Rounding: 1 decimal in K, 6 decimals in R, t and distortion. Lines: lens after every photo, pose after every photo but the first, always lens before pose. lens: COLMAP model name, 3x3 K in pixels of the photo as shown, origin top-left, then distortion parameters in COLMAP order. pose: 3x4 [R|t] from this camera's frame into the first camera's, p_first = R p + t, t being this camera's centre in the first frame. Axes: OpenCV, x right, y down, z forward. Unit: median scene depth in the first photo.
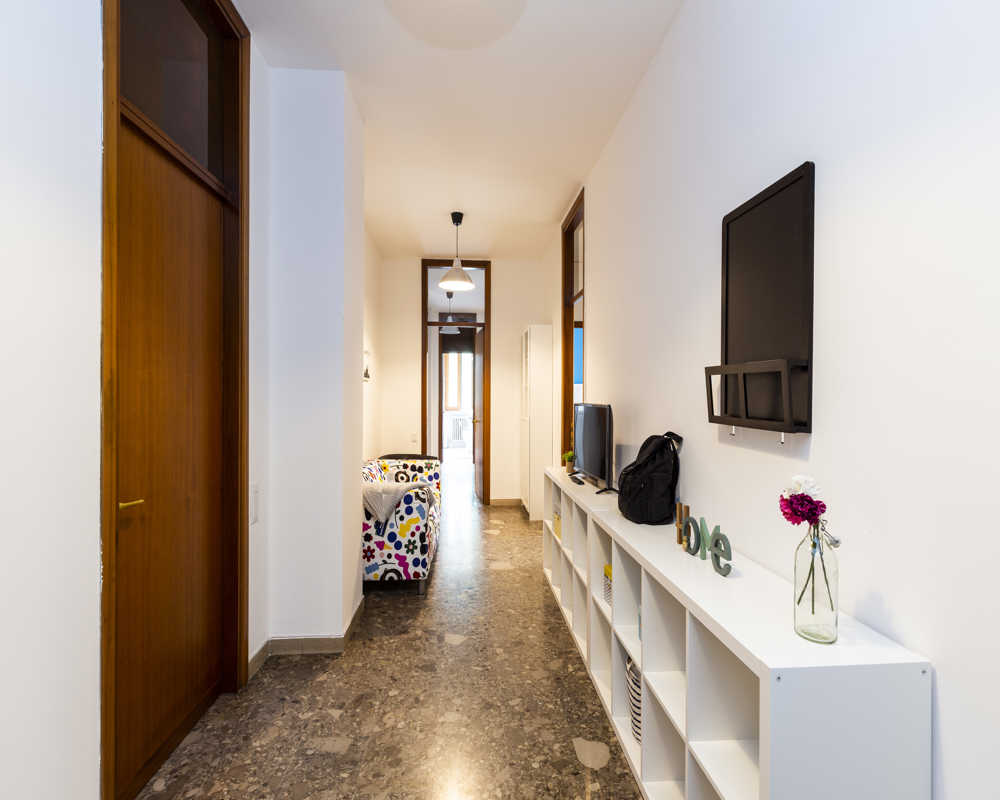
lens RADIAL K [[446.2, 0, 492.8], [0, 446.2, 397.2], [0, 0, 1]] dist [0.002541, -0.001397]
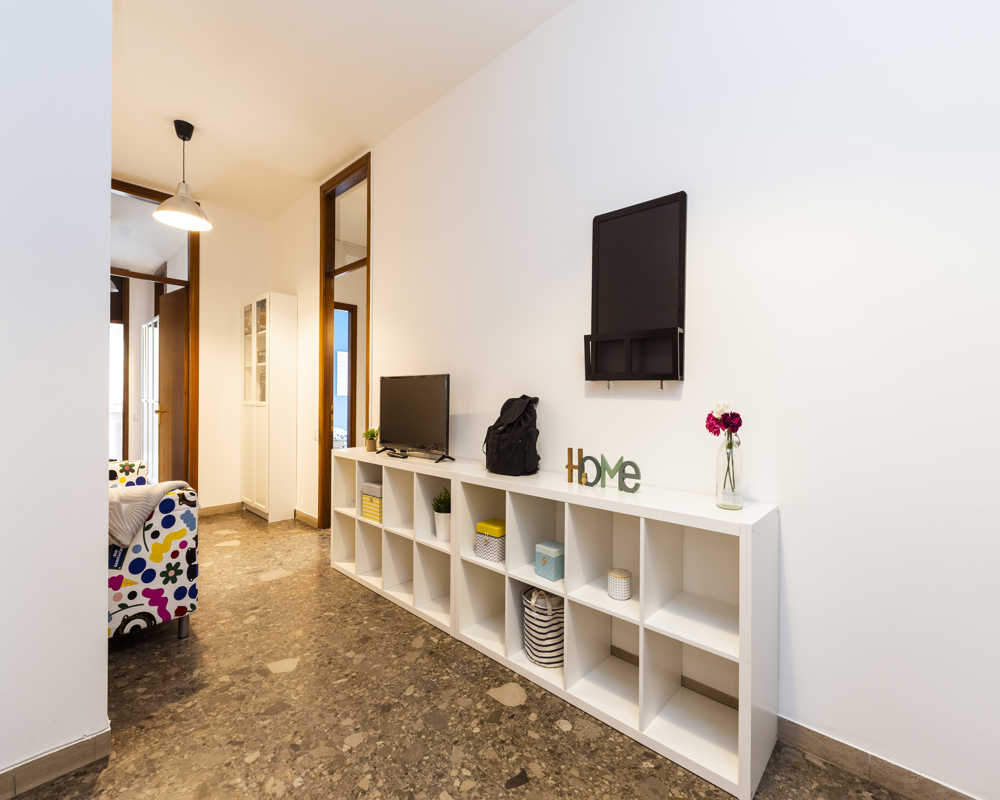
lens RADIAL K [[446.2, 0, 494.4], [0, 446.2, 396.8], [0, 0, 1]] dist [0.002541, -0.001397]
pose [[0.733769, 0.005579, 0.679376, -0.313471], [-0.007255, 0.999974, -0.000376, 0.060401], [-0.679360, -0.004653, 0.733790, 0.156982]]
